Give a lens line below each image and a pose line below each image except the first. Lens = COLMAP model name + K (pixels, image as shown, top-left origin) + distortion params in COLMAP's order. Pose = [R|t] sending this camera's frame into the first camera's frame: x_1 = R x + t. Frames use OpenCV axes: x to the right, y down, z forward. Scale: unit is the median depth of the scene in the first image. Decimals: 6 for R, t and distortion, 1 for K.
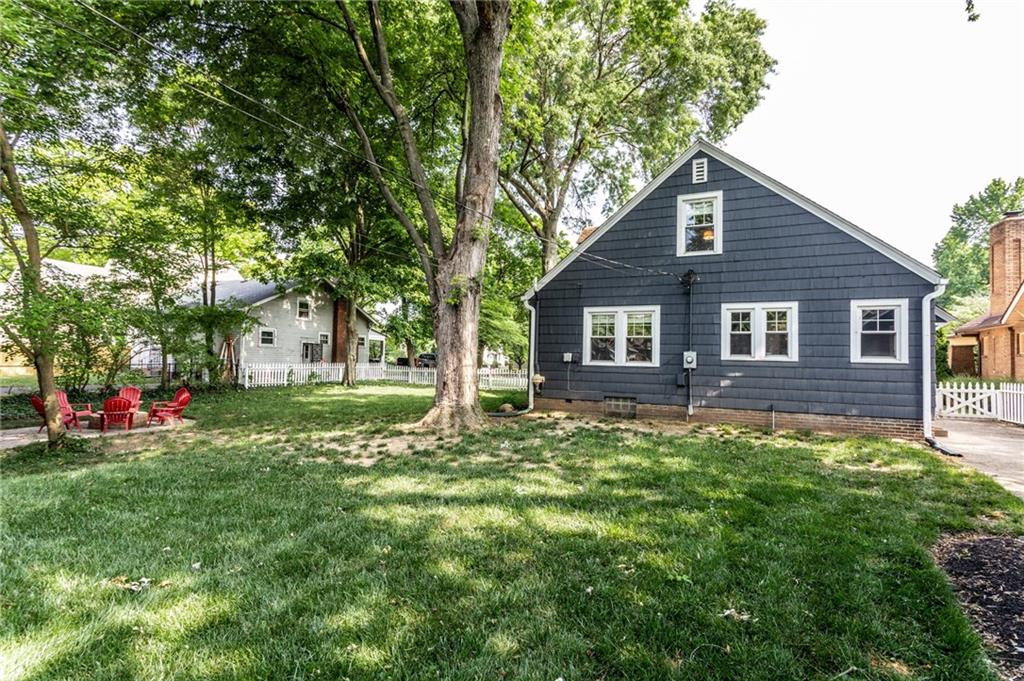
lens RADIAL K [[483.0, 0, 526.2], [0, 483.0, 345.8], [0, 0, 1]] dist [-0.000193, 0.001819]
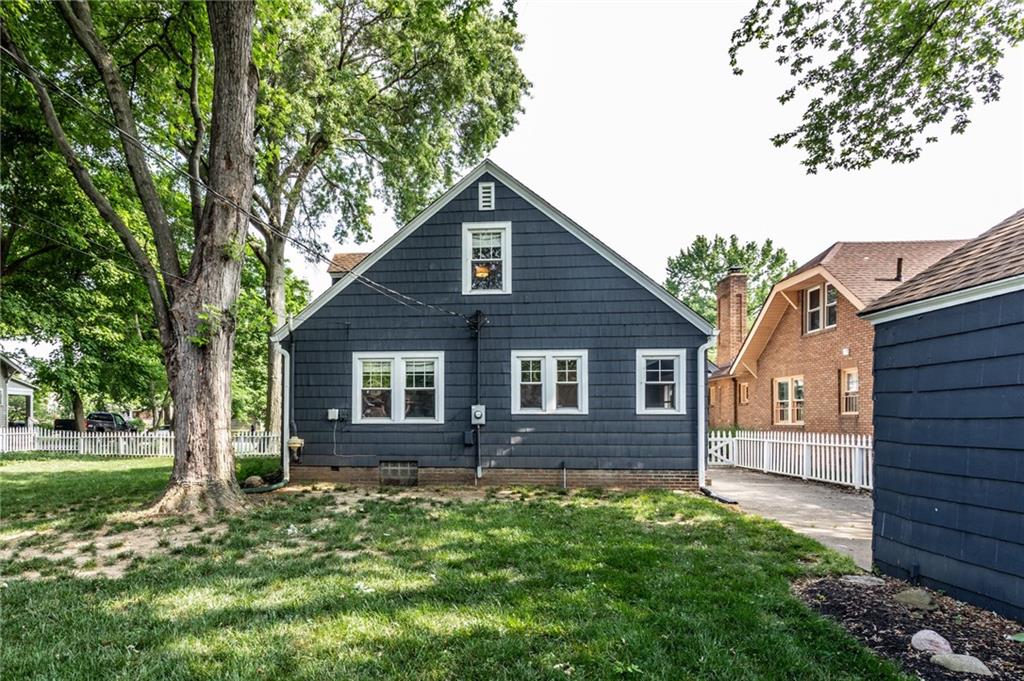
lens RADIAL K [[587.4, 0, 510.8], [0, 587.4, 420.4], [0, 0, 1]] dist [-0.008162, 0.005386]
pose [[0.943610, -0.021809, 0.330339, 0.049205], [0.010170, 0.999266, 0.036920, 0.000740], [-0.330902, -0.031479, 0.943140, -0.021031]]
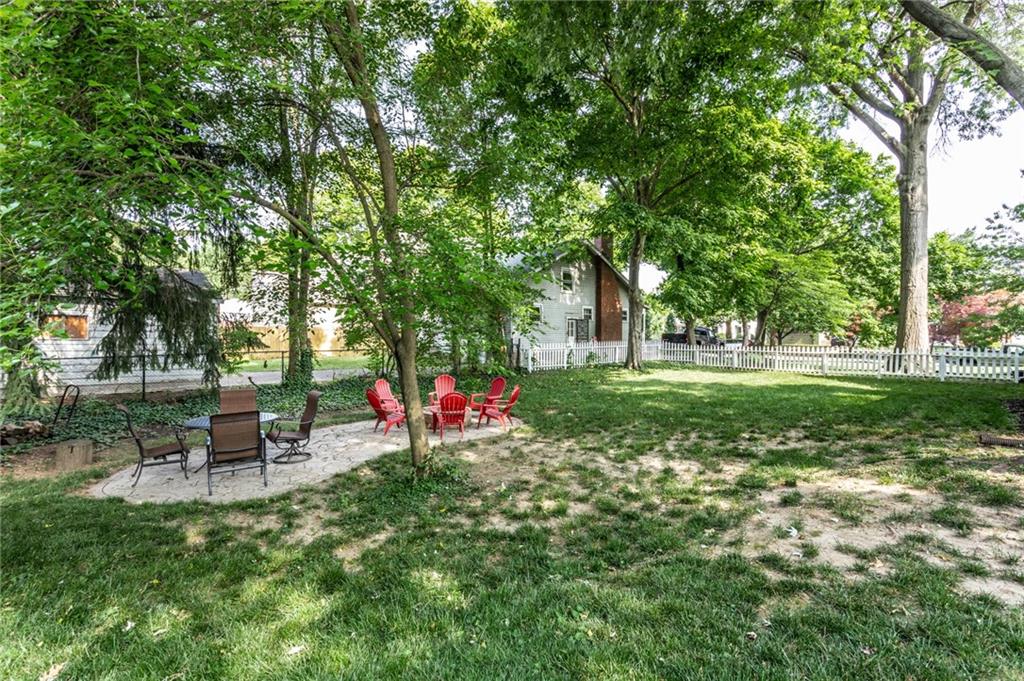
lens RADIAL K [[483.0, 0, 516.8], [0, 483.0, 342.9], [0, 0, 1]] dist [-0.000193, 0.001819]
pose [[0.918839, -0.011372, -0.394468, -0.135251], [0.028966, 0.998832, 0.038677, 0.000460], [0.393567, -0.046964, 0.918095, 0.101693]]
